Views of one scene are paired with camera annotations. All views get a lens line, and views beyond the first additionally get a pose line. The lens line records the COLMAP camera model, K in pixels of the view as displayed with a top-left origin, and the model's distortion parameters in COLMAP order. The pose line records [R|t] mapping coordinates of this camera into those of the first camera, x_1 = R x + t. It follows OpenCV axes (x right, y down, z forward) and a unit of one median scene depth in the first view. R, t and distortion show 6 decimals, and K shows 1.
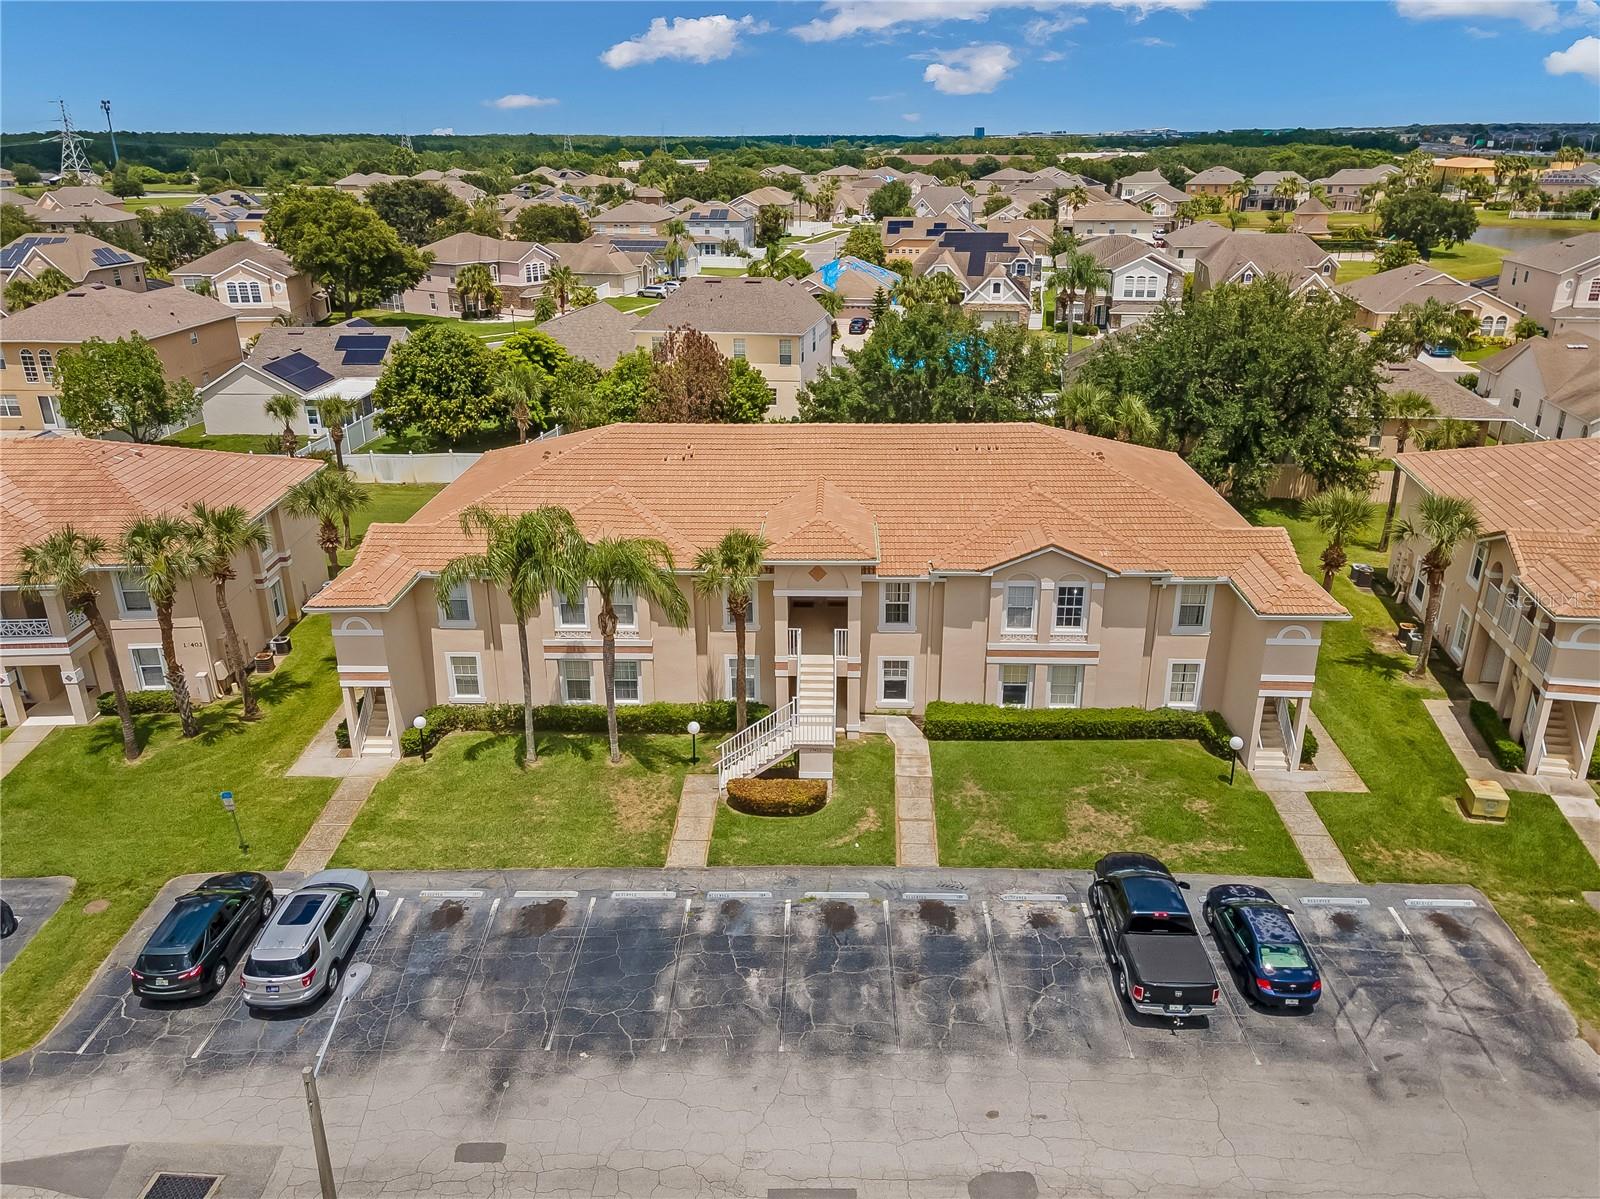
lens RADIAL K [[1175.1, 0, 800.0], [0, 1175.1, 599.5], [0, 0, 1]] dist [0.033657, 0.008314]
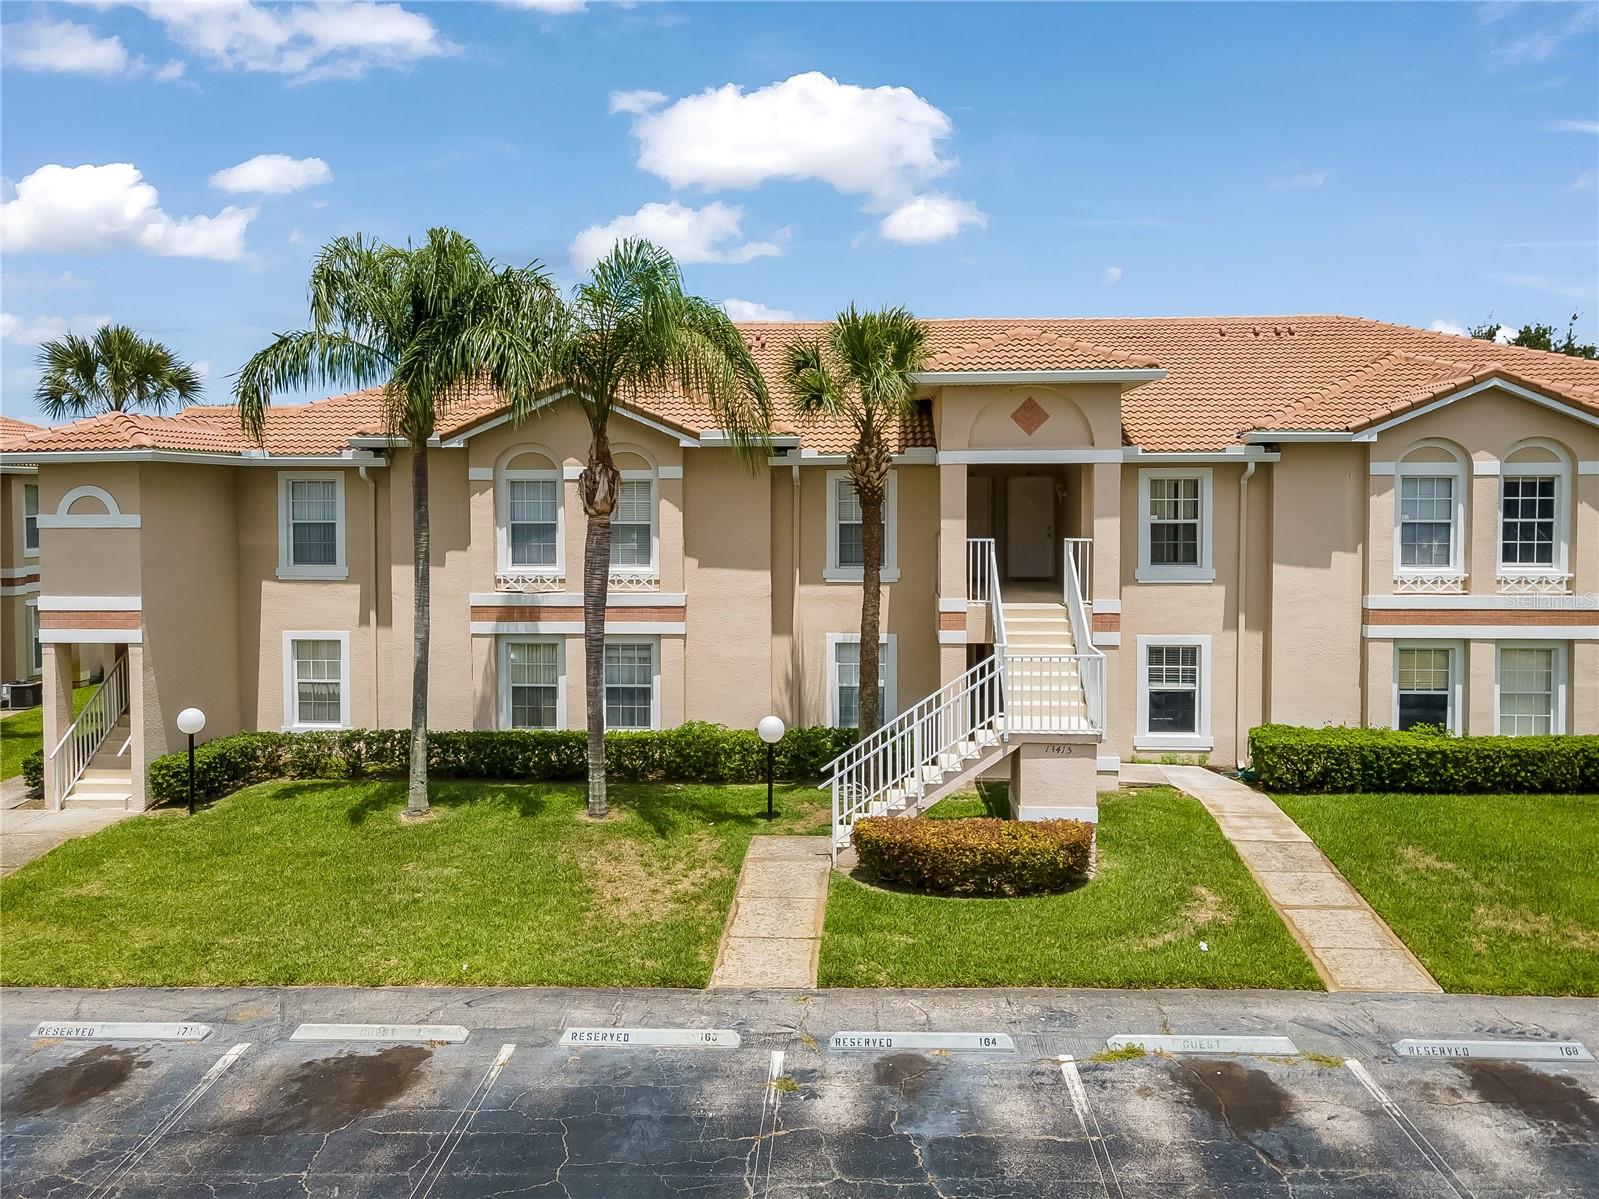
lens RADIAL K [[1263.1, 0, 794.7], [0, 1263.1, 545.3], [0, 0, 1]] dist [-0.038144, 0.069430]
pose [[0.999667, 0.005163, -0.025302, -0.068733], [-0.013292, 0.942919, -0.332758, 0.202106], [0.022140, 0.332983, 0.942673, 0.509424]]
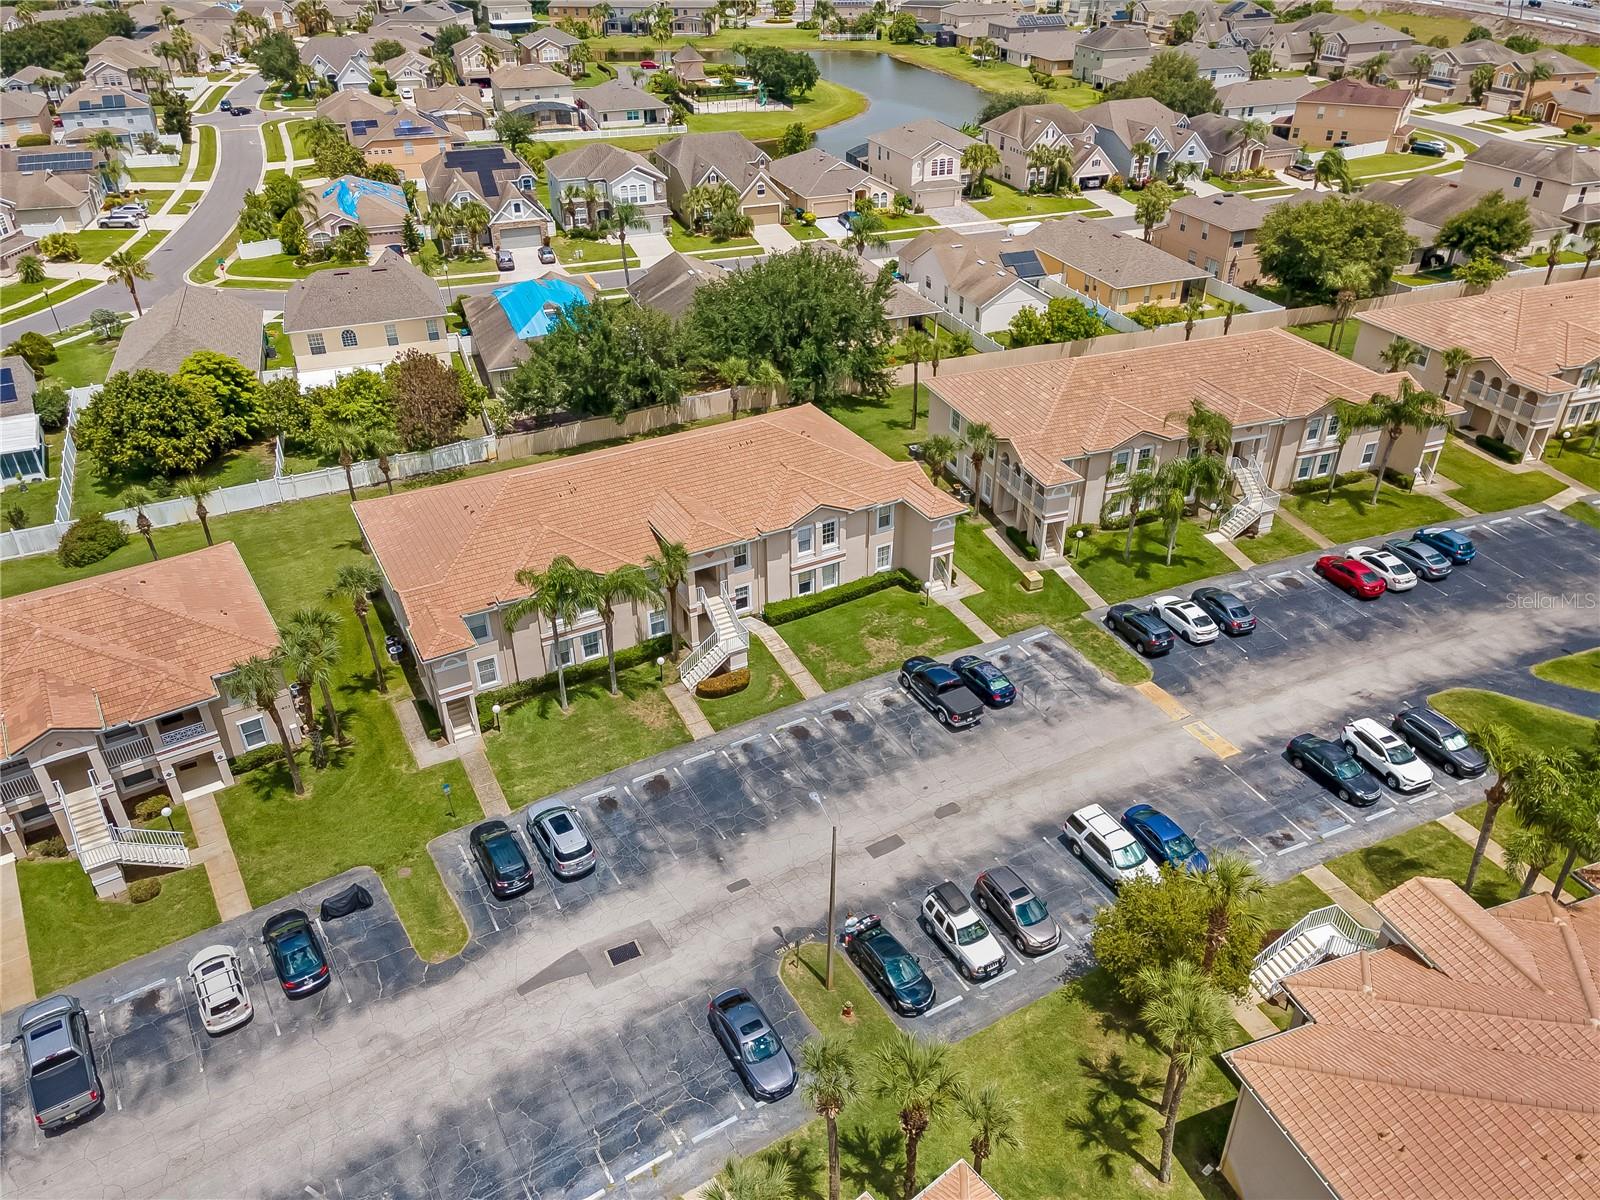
lens RADIAL K [[1175.1, 0, 800.0], [0, 1175.1, 600.0], [0, 0, 1]] dist [0.033657, 0.008314]
pose [[0.855747, -0.272963, 0.439533, -0.630732], [0.189929, 0.955931, 0.223879, -0.310722], [-0.481274, -0.108104, 0.869879, -0.546796]]
